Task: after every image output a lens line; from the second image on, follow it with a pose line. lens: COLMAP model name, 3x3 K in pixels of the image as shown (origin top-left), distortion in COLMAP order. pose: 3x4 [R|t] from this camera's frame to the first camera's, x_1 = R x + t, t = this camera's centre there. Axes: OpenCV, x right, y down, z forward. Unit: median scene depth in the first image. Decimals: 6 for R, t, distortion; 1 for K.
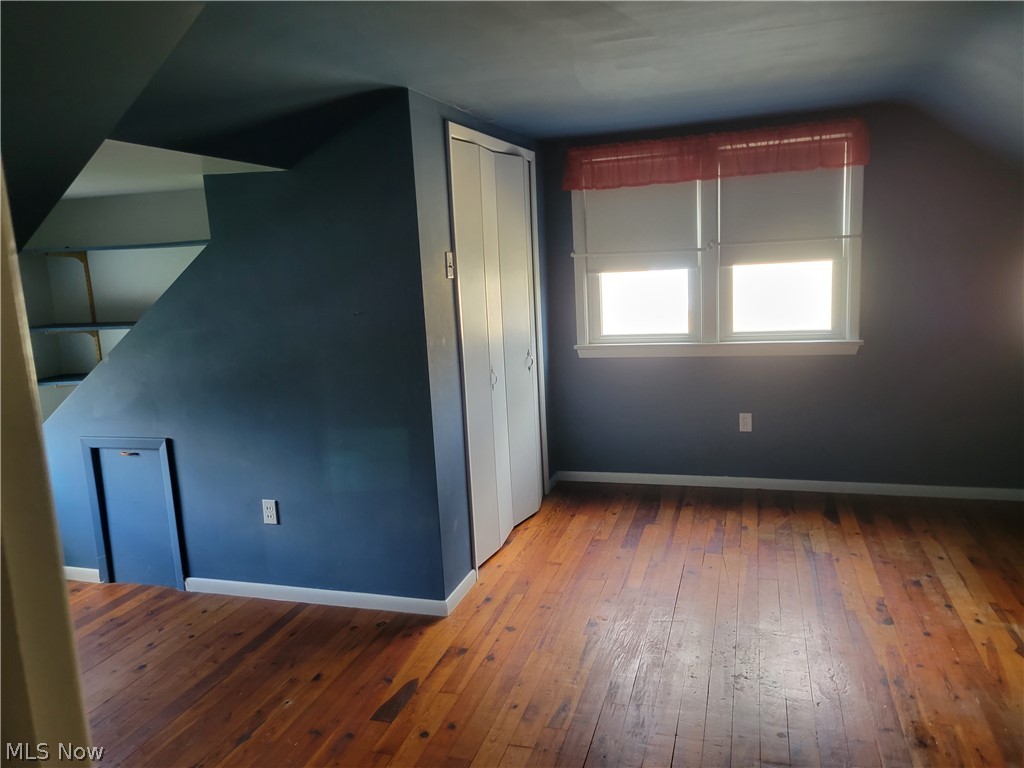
lens RADIAL K [[782.4, 0, 512.0], [0, 782.4, 384.0], [0, 0, 1]] dist [0.044341, -0.064834]
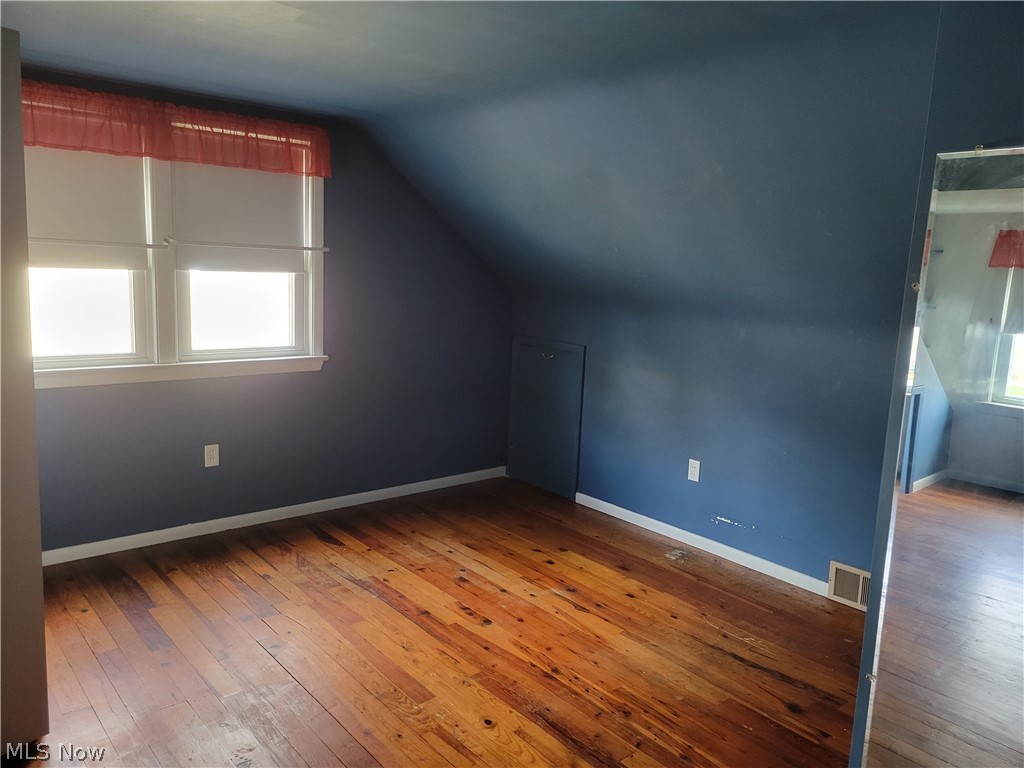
lens RADIAL K [[782.4, 0, 512.0], [0, 782.4, 384.0], [0, 0, 1]] dist [0.044341, -0.064834]
pose [[0.472668, -0.065924, 0.878771, -0.312640], [0.060260, 0.997282, 0.042403, -0.047893], [-0.879178, 0.032912, 0.475356, 0.327907]]
